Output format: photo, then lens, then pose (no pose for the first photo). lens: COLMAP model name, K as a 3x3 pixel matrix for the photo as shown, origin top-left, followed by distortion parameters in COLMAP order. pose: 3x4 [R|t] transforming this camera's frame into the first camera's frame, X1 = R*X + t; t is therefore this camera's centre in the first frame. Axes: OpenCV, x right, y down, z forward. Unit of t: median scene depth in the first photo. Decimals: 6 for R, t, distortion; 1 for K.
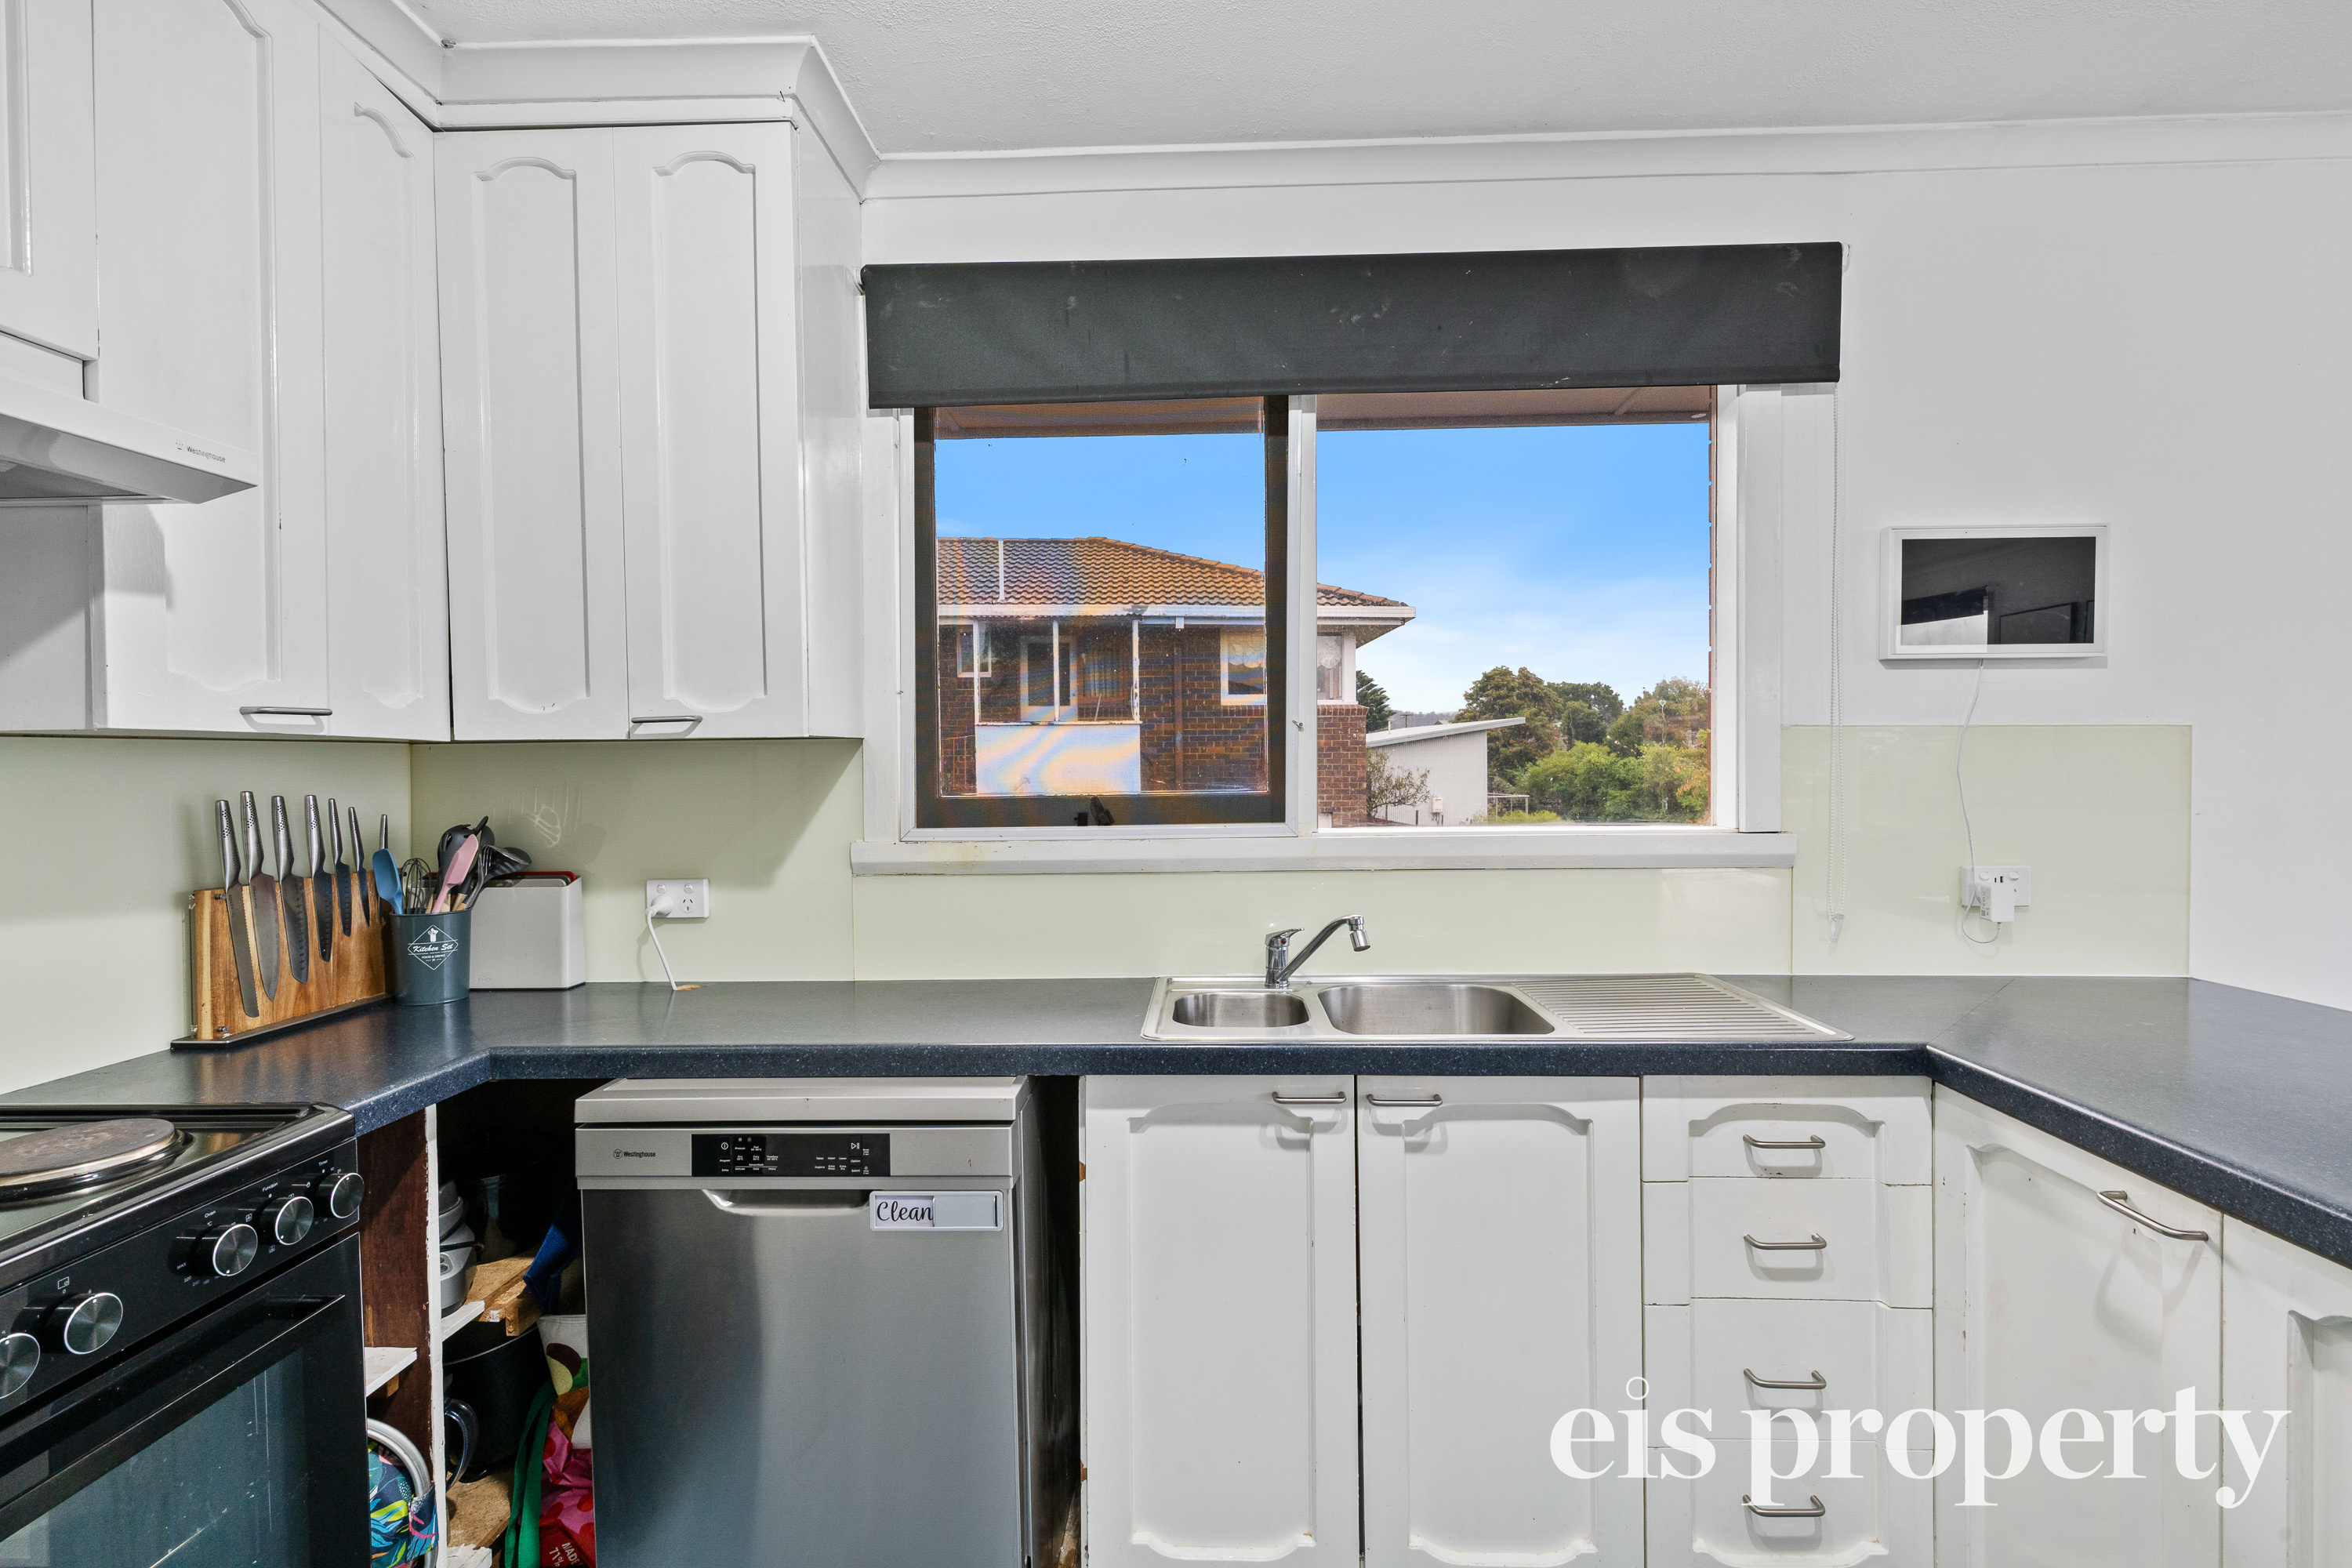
lens RADIAL K [[1057.2, 0, 1176.0], [0, 1057.2, 784.0], [0, 0, 1]] dist [-0.001979, -0.000274]
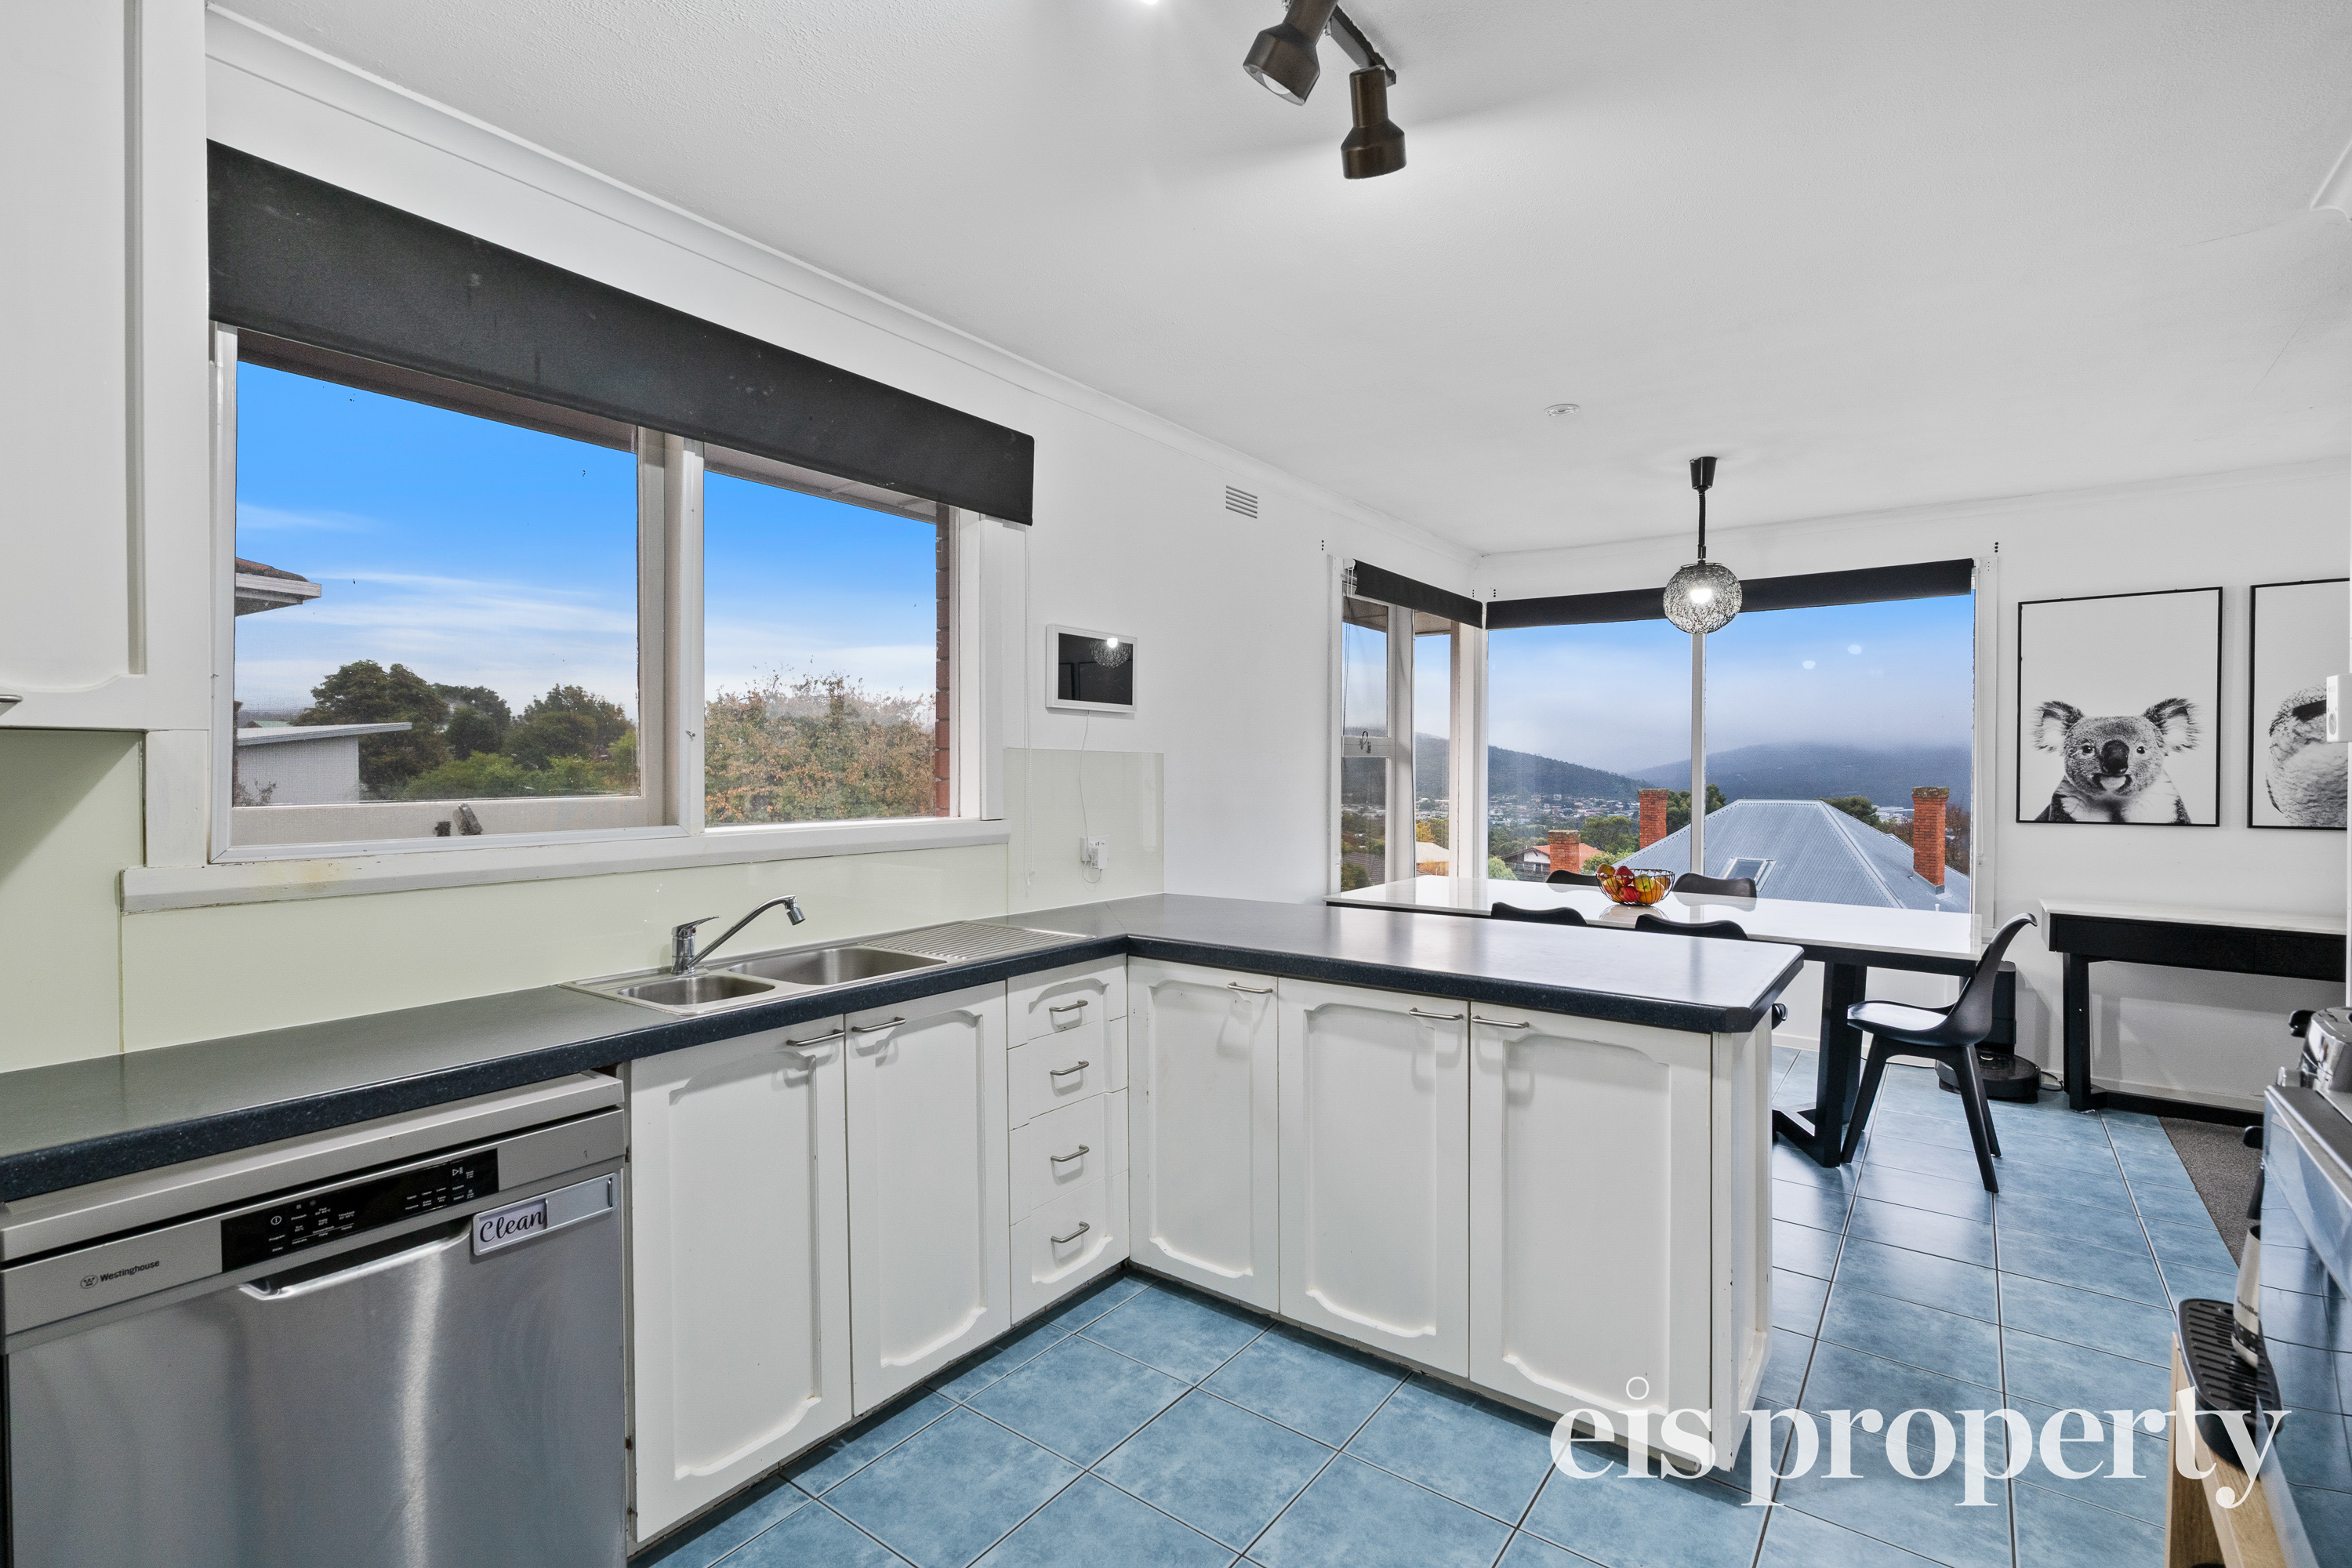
lens RADIAL K [[1057.2, 0, 1176.0], [0, 1057.2, 784.0], [0, 0, 1]] dist [-0.001979, -0.000274]
pose [[0.568787, -0.001682, 0.822483, -0.640348], [0.012347, 0.999903, -0.006494, 0.010922], [-0.822392, 0.013849, 0.568752, -0.057546]]
